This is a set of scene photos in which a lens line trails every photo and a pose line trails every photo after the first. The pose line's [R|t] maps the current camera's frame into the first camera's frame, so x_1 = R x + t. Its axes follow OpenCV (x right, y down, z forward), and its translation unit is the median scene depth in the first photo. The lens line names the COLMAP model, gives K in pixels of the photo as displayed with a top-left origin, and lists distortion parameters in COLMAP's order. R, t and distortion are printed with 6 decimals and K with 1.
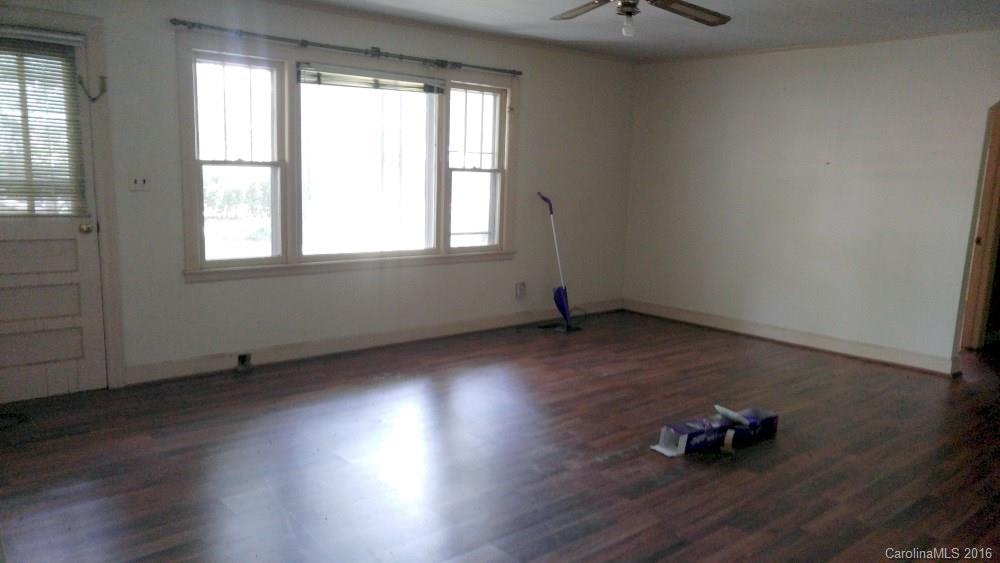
lens RADIAL K [[787.7, 0, 502.6], [0, 787.7, 319.7], [0, 0, 1]] dist [0.000528, 0.003264]
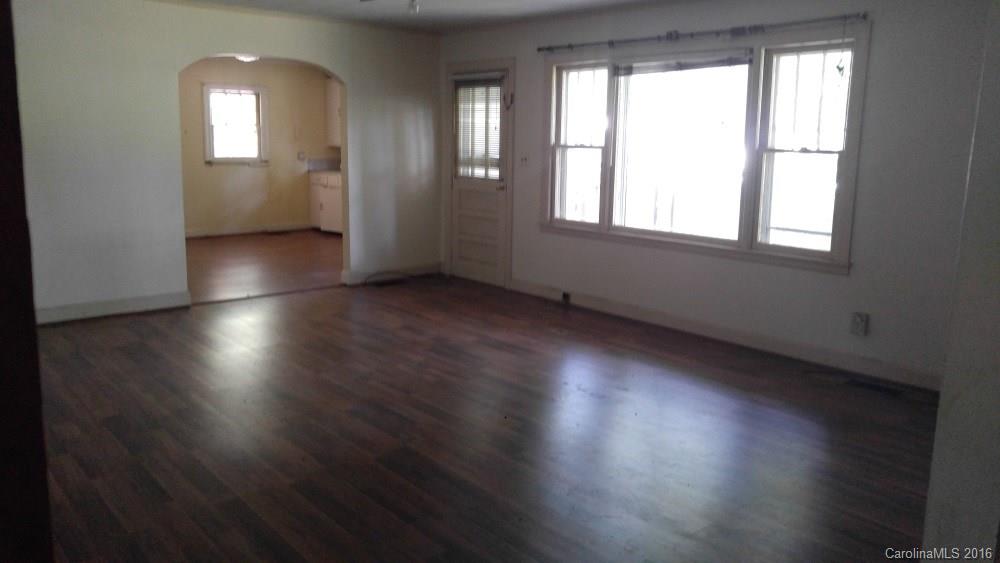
lens RADIAL K [[748.4, 0, 501.6], [0, 748.4, 311.1], [0, 0, 1]] dist [-0.003144, -0.002077]
pose [[-0.029199, 0.188757, -0.981590, 0.919060], [-0.205531, 0.959891, 0.190698, -0.144790], [0.978215, 0.207316, 0.010767, 0.900858]]
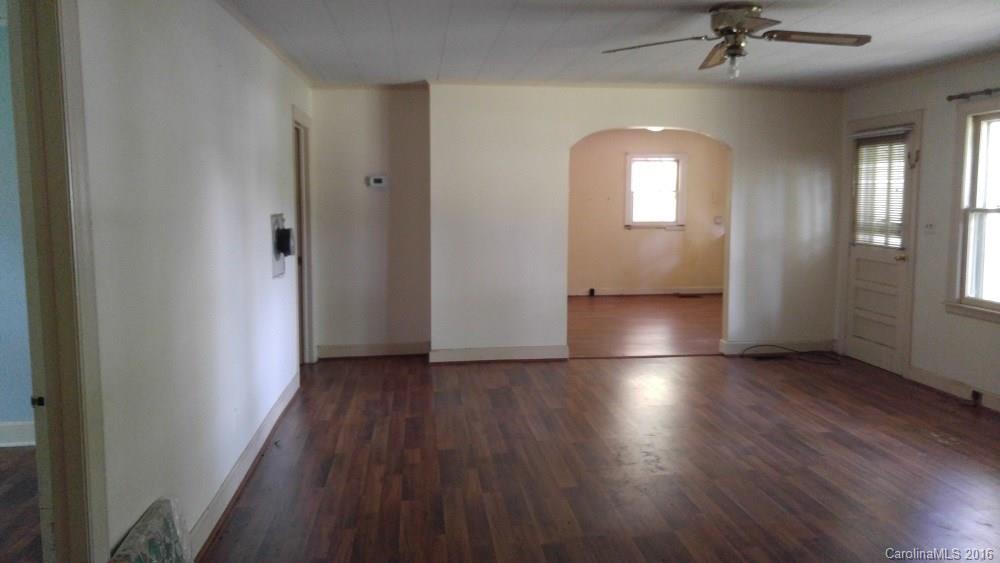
lens RADIAL K [[764.6, 0, 500.0], [0, 764.6, 281.5], [0, 0, 1]] dist [-0.005162, 0.001560]
pose [[-0.588195, 0.053547, -0.806945, 0.865157], [-0.171501, 0.966852, 0.189168, -0.182827], [0.790325, 0.249659, -0.559514, 1.047769]]
